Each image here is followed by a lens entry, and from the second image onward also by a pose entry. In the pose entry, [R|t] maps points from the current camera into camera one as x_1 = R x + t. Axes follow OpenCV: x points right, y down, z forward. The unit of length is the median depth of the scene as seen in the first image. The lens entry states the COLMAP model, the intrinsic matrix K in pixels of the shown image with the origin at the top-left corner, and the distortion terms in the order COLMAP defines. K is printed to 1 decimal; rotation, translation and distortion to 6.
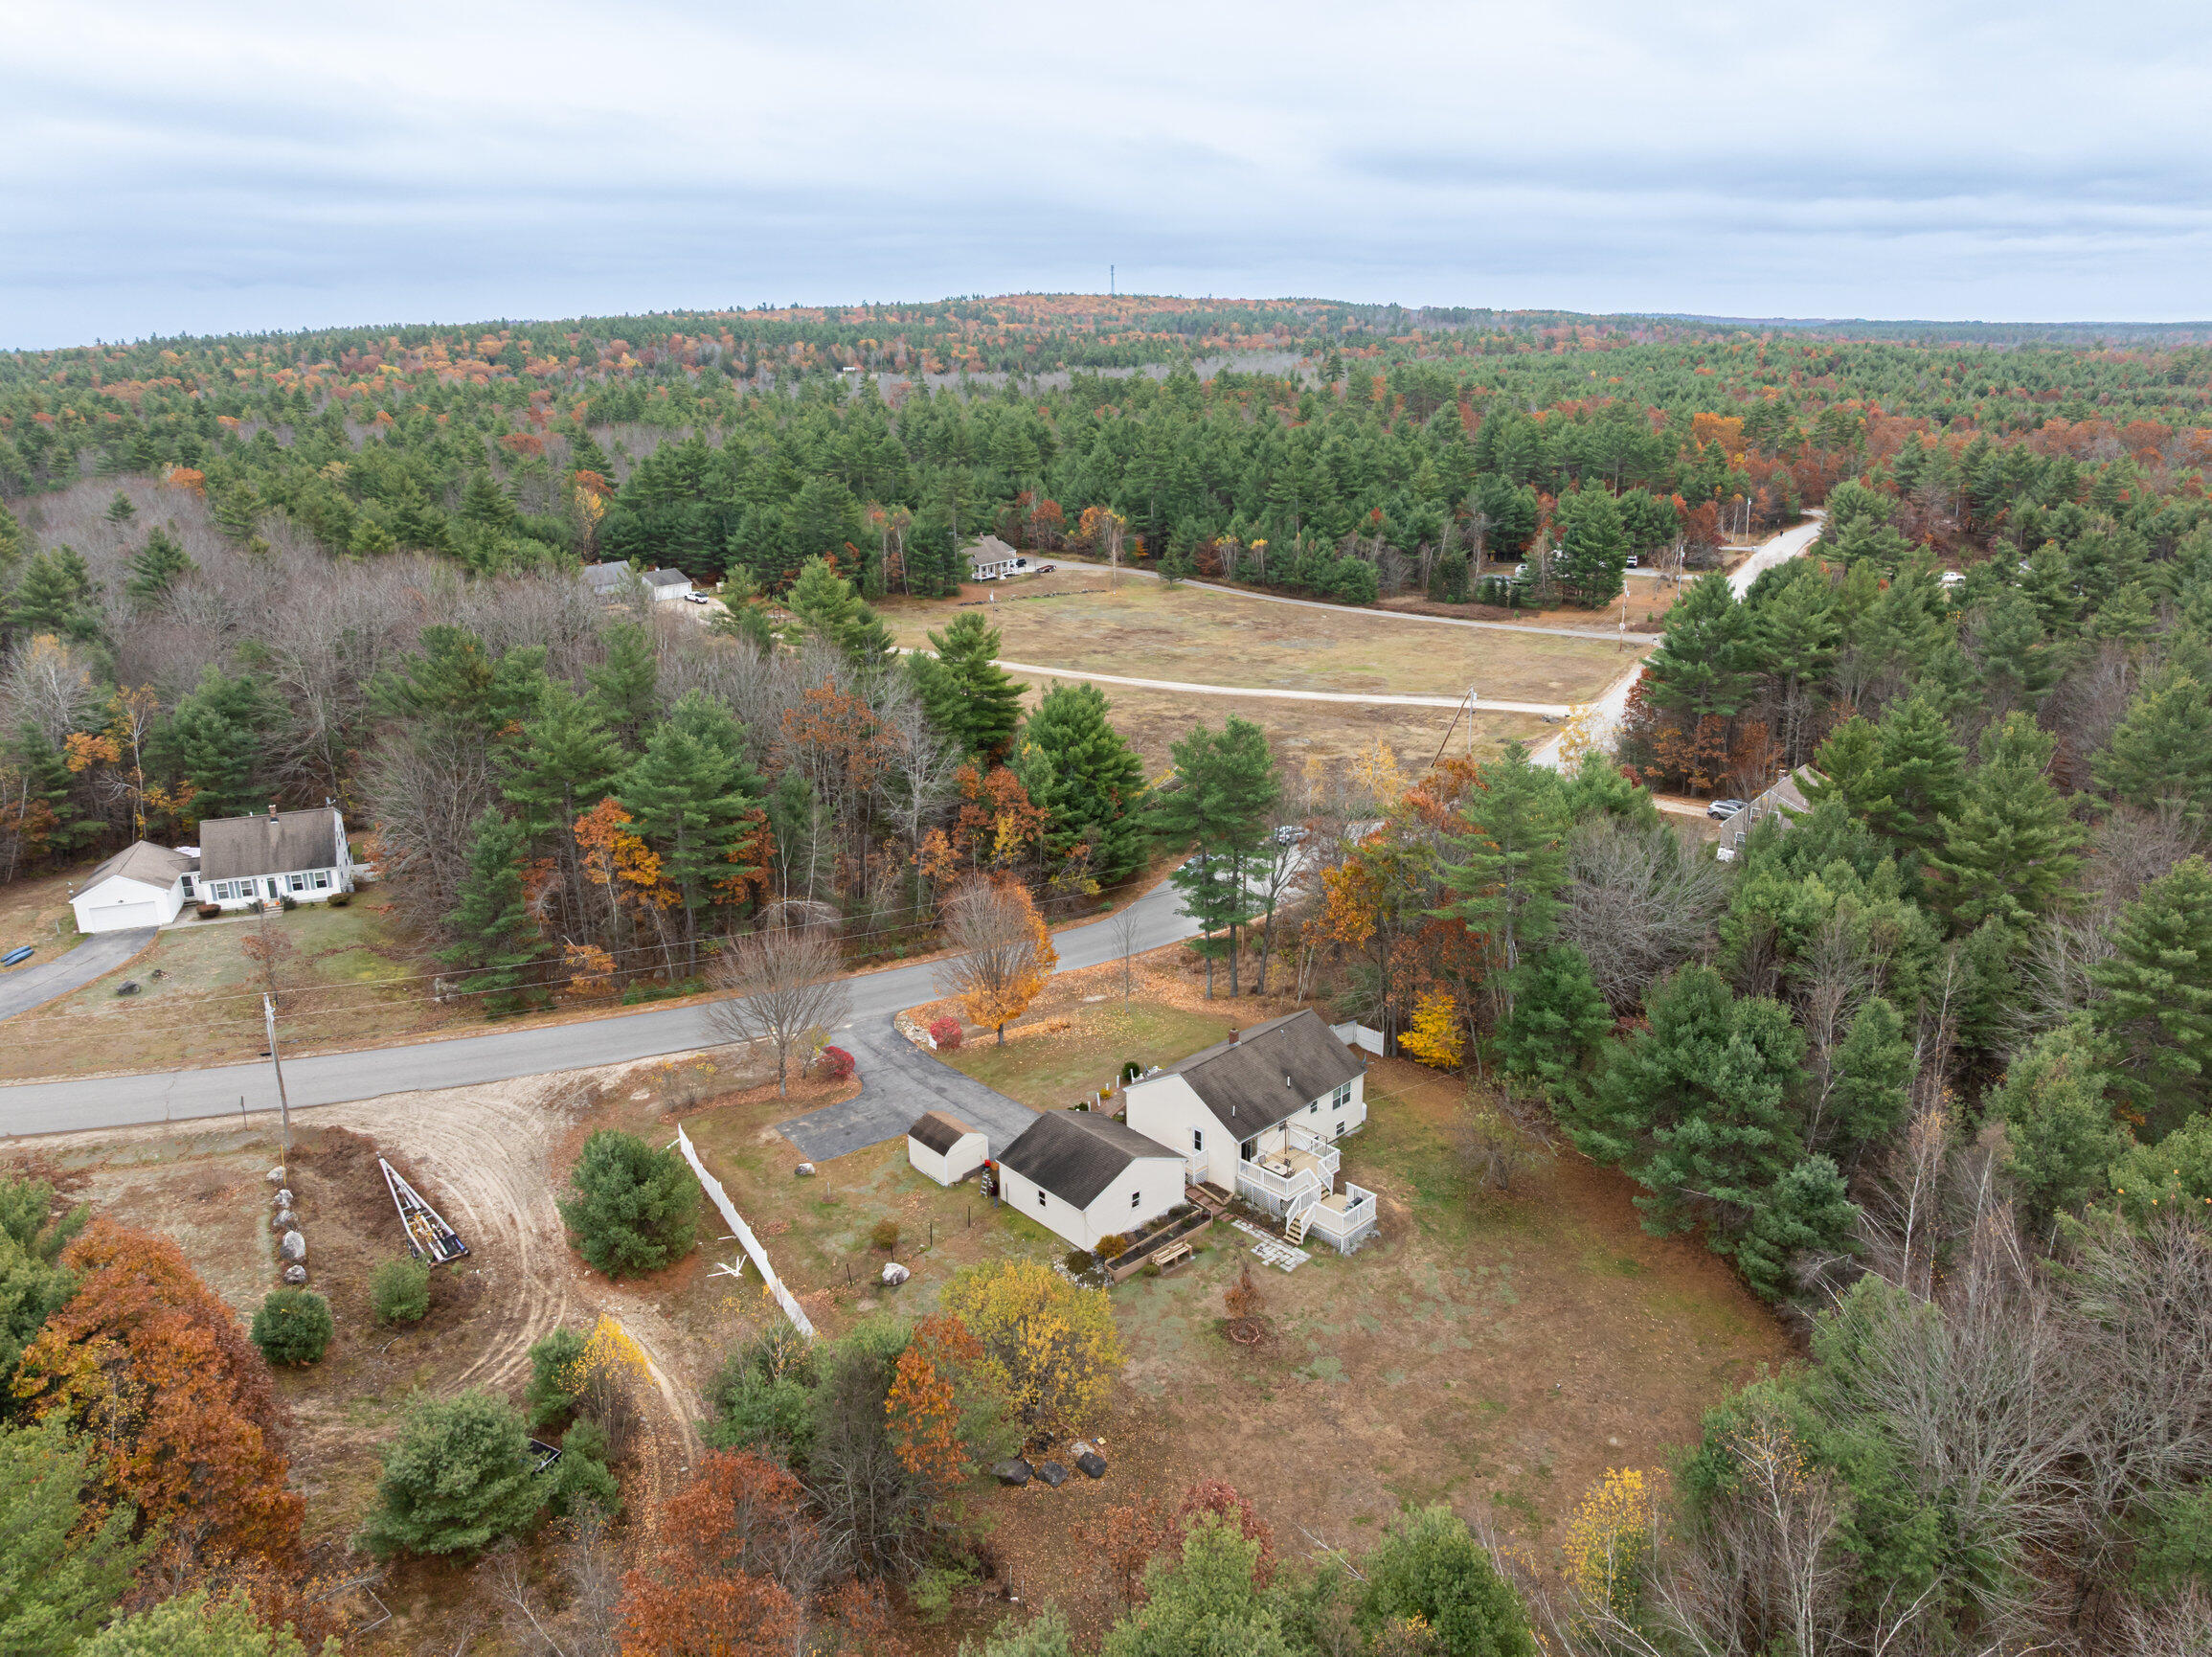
lens RADIAL K [[1550.6, 0, 1106.0], [0, 1550.6, 828.5], [0, 0, 1]] dist [-0.026849, 0.001145]
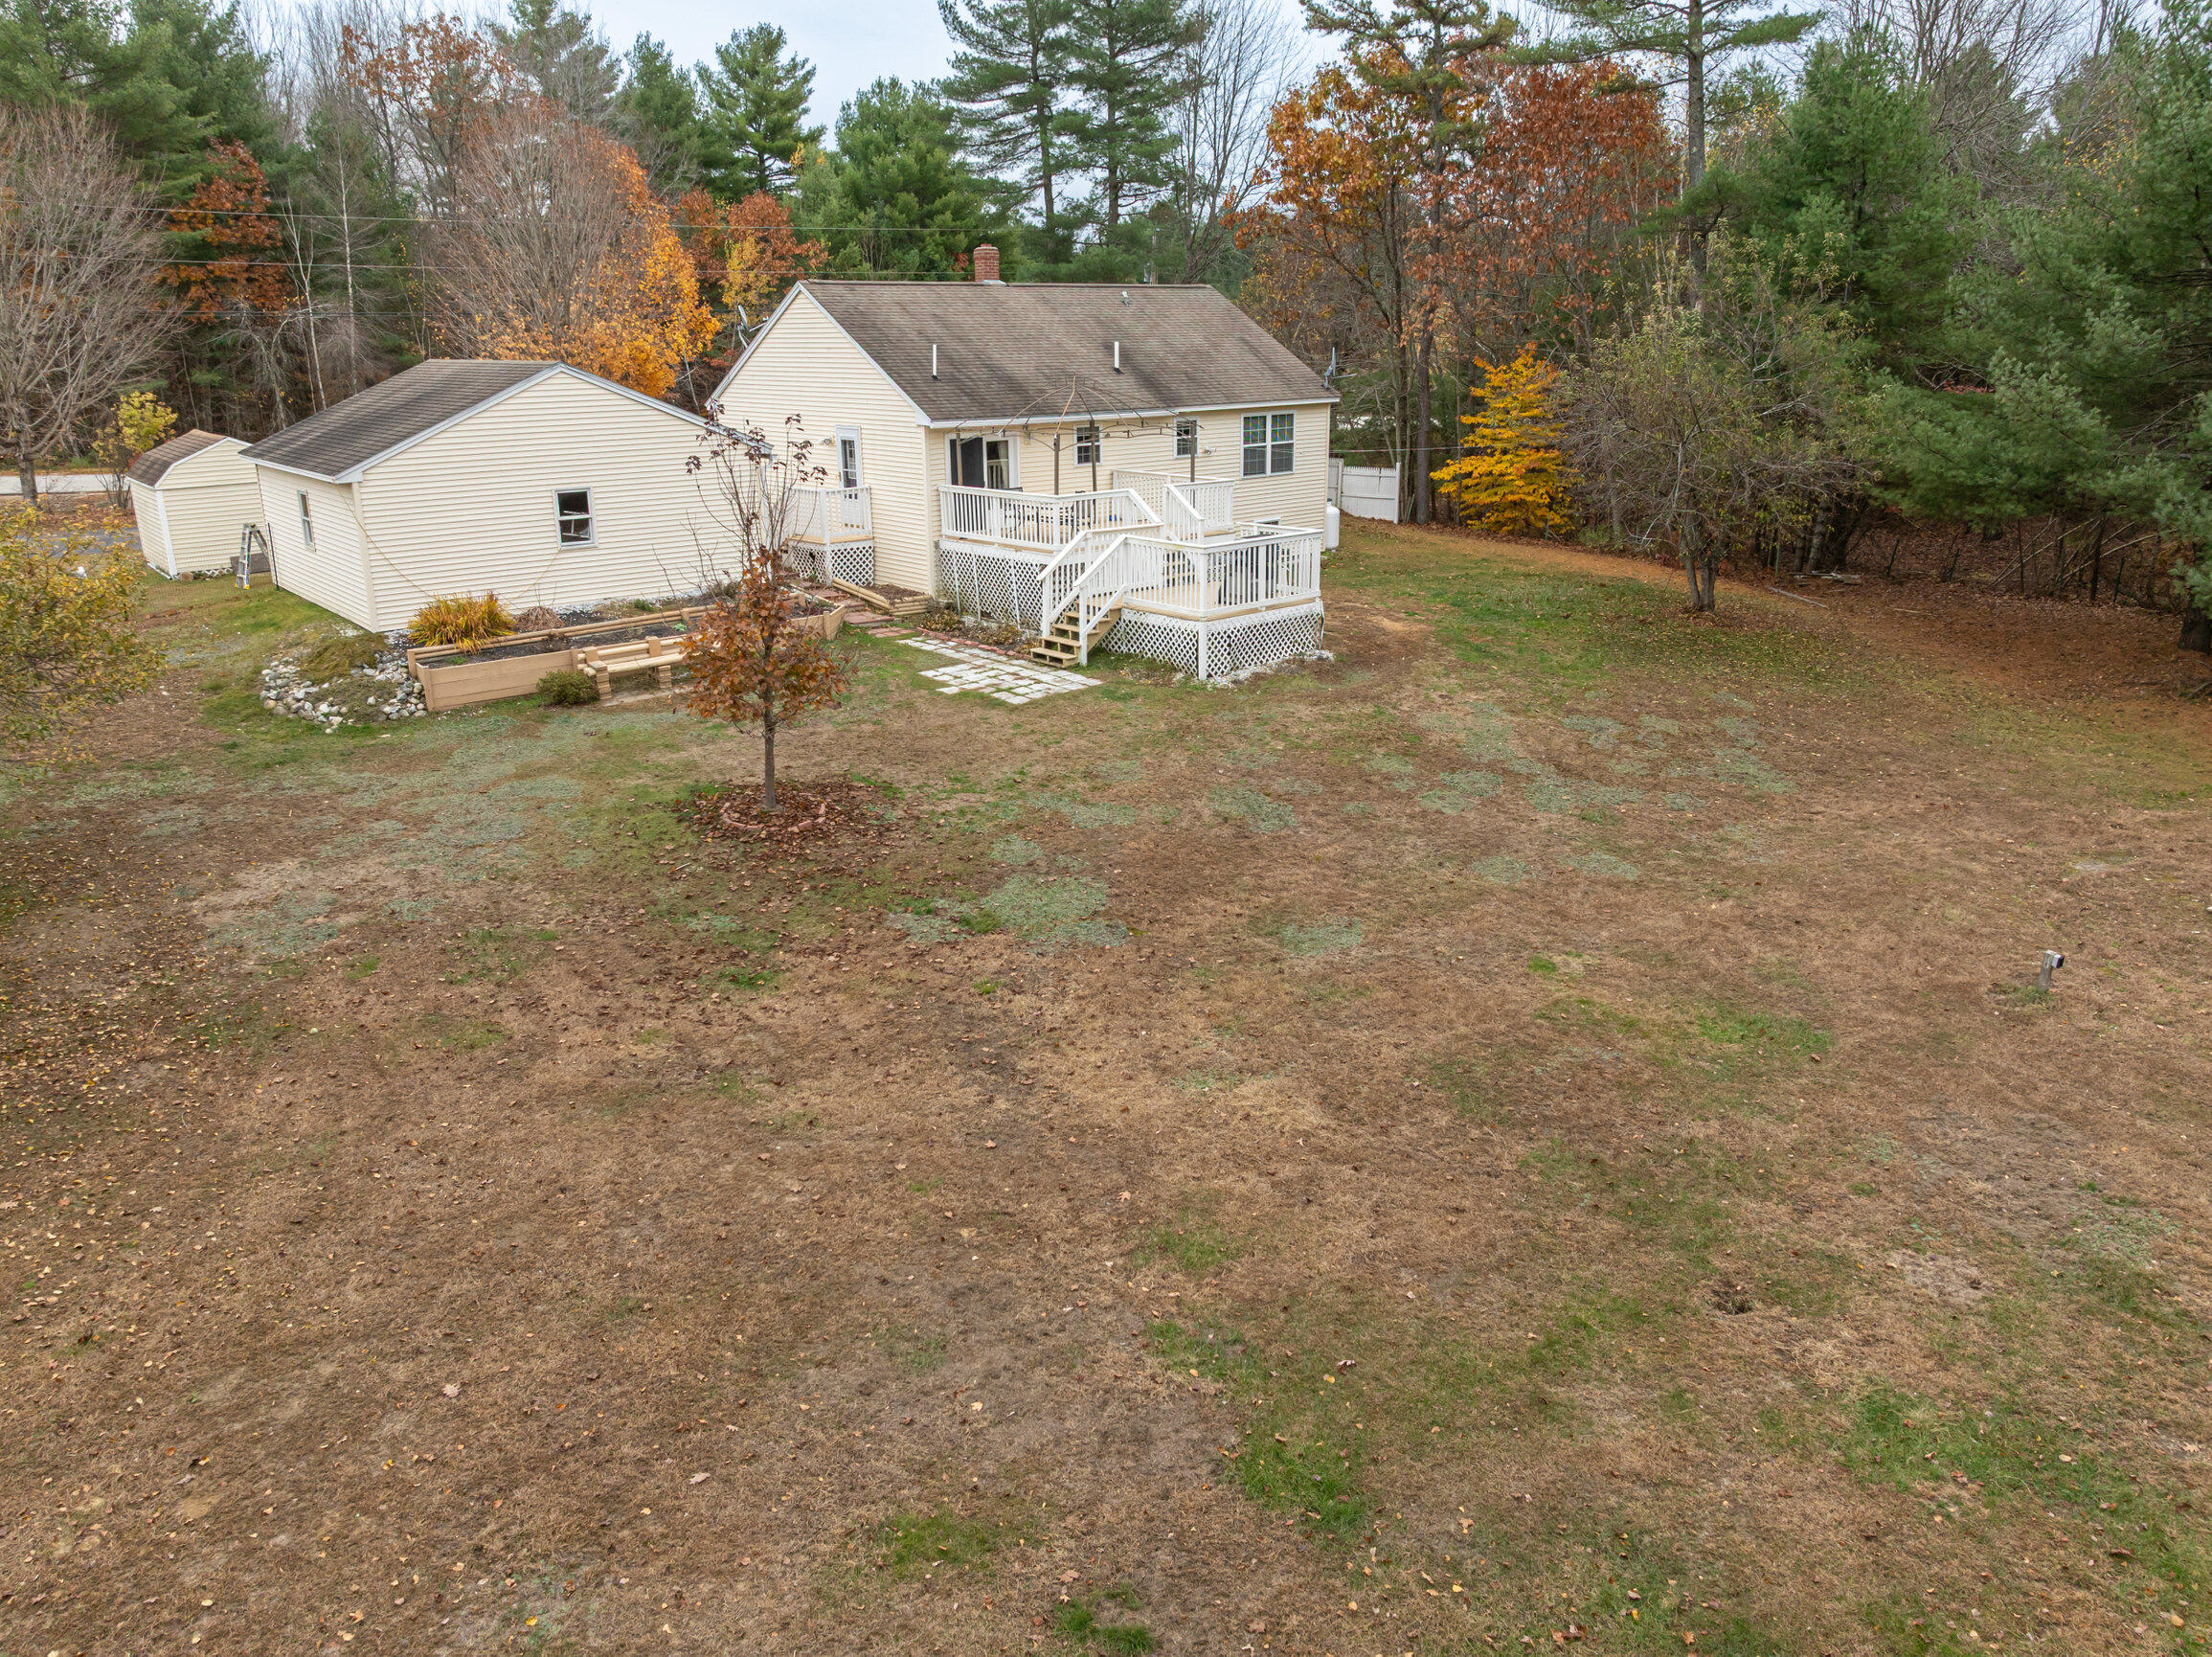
lens RADIAL K [[1550.6, 0, 1106.0], [0, 1550.6, 828.5], [0, 0, 1]] dist [-0.026849, 0.001145]
pose [[0.998604, 0.019060, -0.049258, 0.153767], [-0.019028, 0.999818, 0.001129, 0.314670], [0.049270, -0.000190, 0.998785, 0.706198]]
